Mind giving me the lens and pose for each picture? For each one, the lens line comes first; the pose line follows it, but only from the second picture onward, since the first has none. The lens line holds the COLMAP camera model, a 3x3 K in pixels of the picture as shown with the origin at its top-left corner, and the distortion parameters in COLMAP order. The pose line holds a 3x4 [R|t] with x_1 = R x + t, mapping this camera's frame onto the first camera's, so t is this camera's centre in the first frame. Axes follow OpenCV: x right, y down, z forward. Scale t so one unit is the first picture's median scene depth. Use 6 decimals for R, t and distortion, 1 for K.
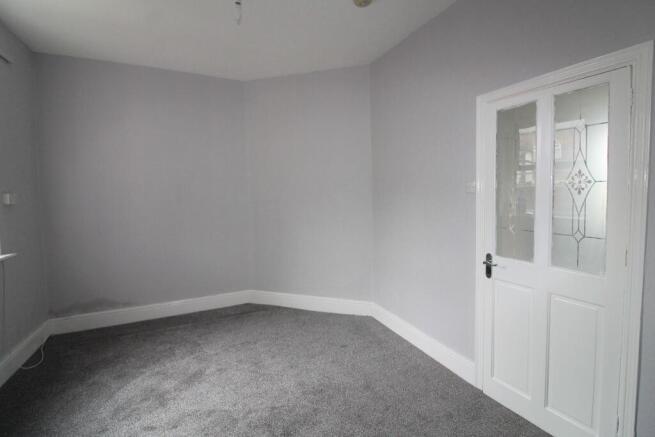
lens RADIAL K [[303.2, 0, 326.9], [0, 303.2, 218.6], [0, 0, 1]] dist [-0.015722, -0.004227]
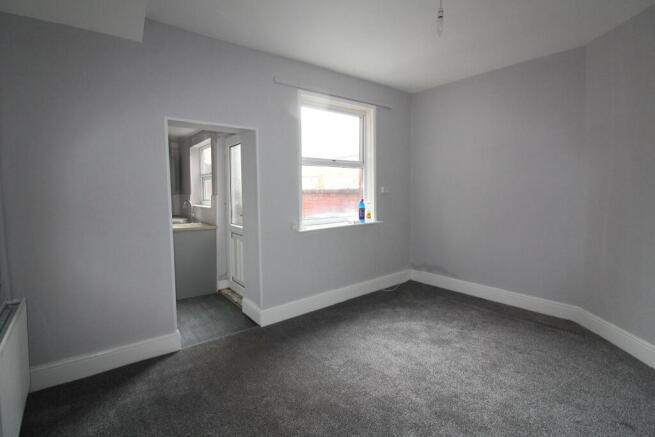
lens RADIAL K [[303.2, 0, 326.9], [0, 303.2, 218.5], [0, 0, 1]] dist [-0.015722, -0.004227]
pose [[0.228926, 0.097027, -0.968596, 0.499721], [-0.075195, 0.993810, 0.081780, -0.014589], [0.970535, 0.054112, 0.234805, 0.232946]]
